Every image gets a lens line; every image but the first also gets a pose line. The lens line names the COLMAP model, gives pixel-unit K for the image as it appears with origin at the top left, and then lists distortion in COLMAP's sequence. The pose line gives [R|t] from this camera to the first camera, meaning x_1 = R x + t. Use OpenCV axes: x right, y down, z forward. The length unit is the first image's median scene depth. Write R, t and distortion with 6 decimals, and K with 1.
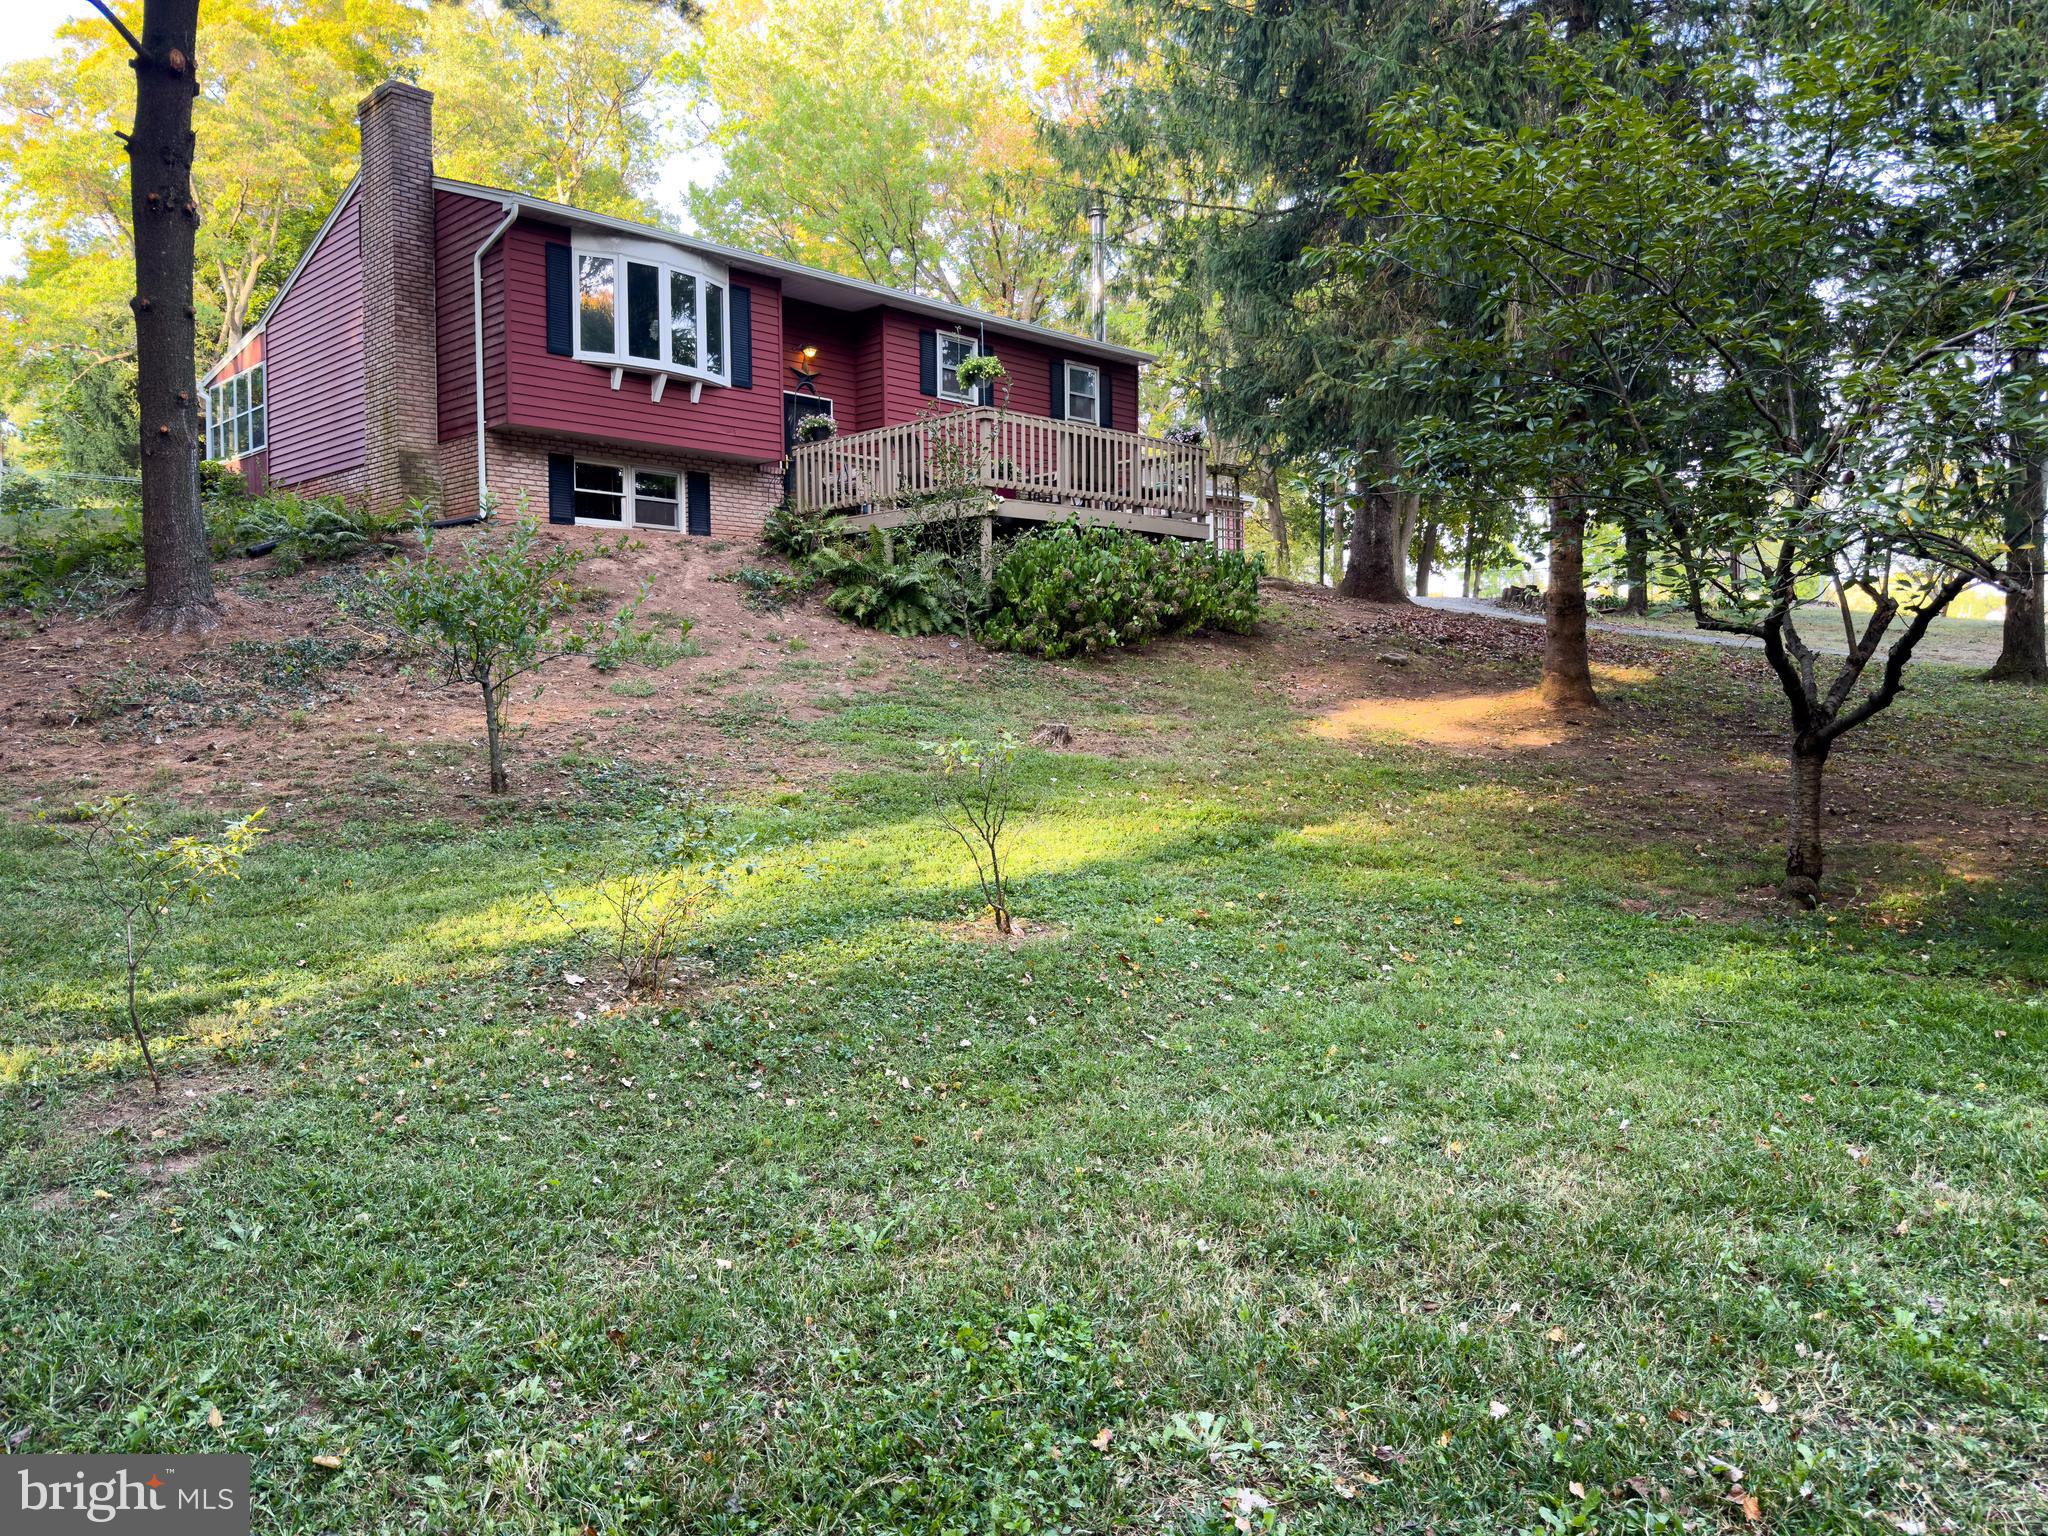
lens RADIAL K [[1432.7, 0, 1023.6], [0, 1432.7, 767.6], [0, 0, 1]] dist [0.001926, 0.000022]
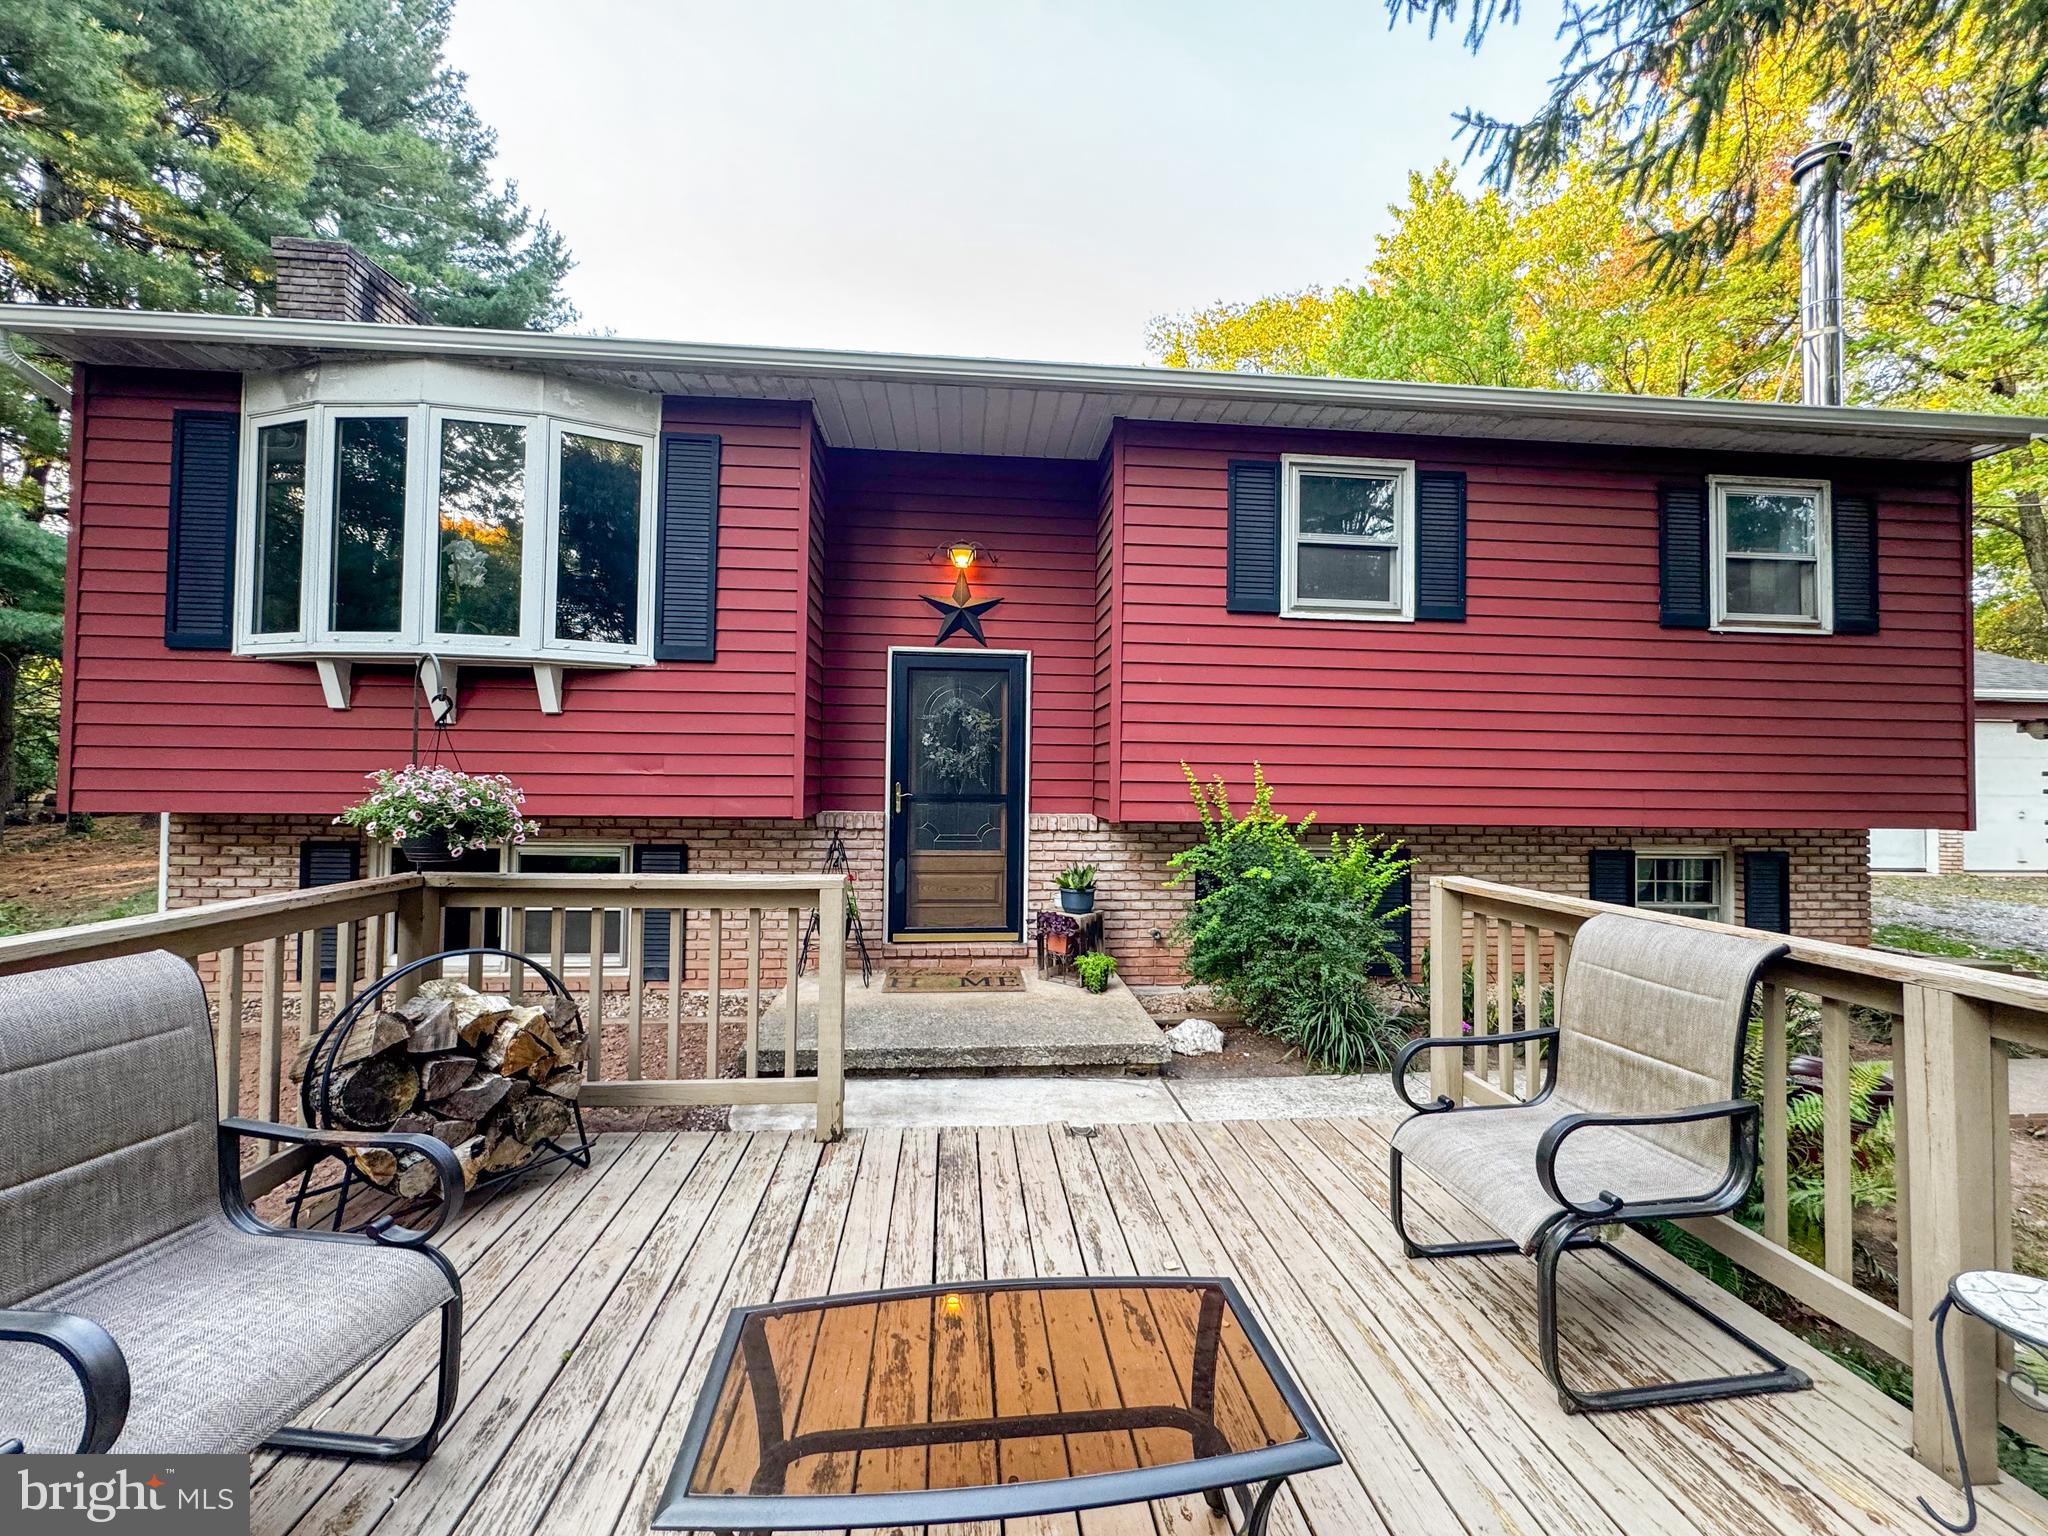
lens RADIAL K [[831.5, 0, 1029.1], [0, 831.5, 769.7], [0, 0, 1]] dist [0.003413, 0.000144]
pose [[0.760223, -0.011026, -0.649569, 0.044143], [-0.047123, 0.996286, -0.072063, -0.226081], [0.647951, 0.085393, 0.756880, 0.903979]]
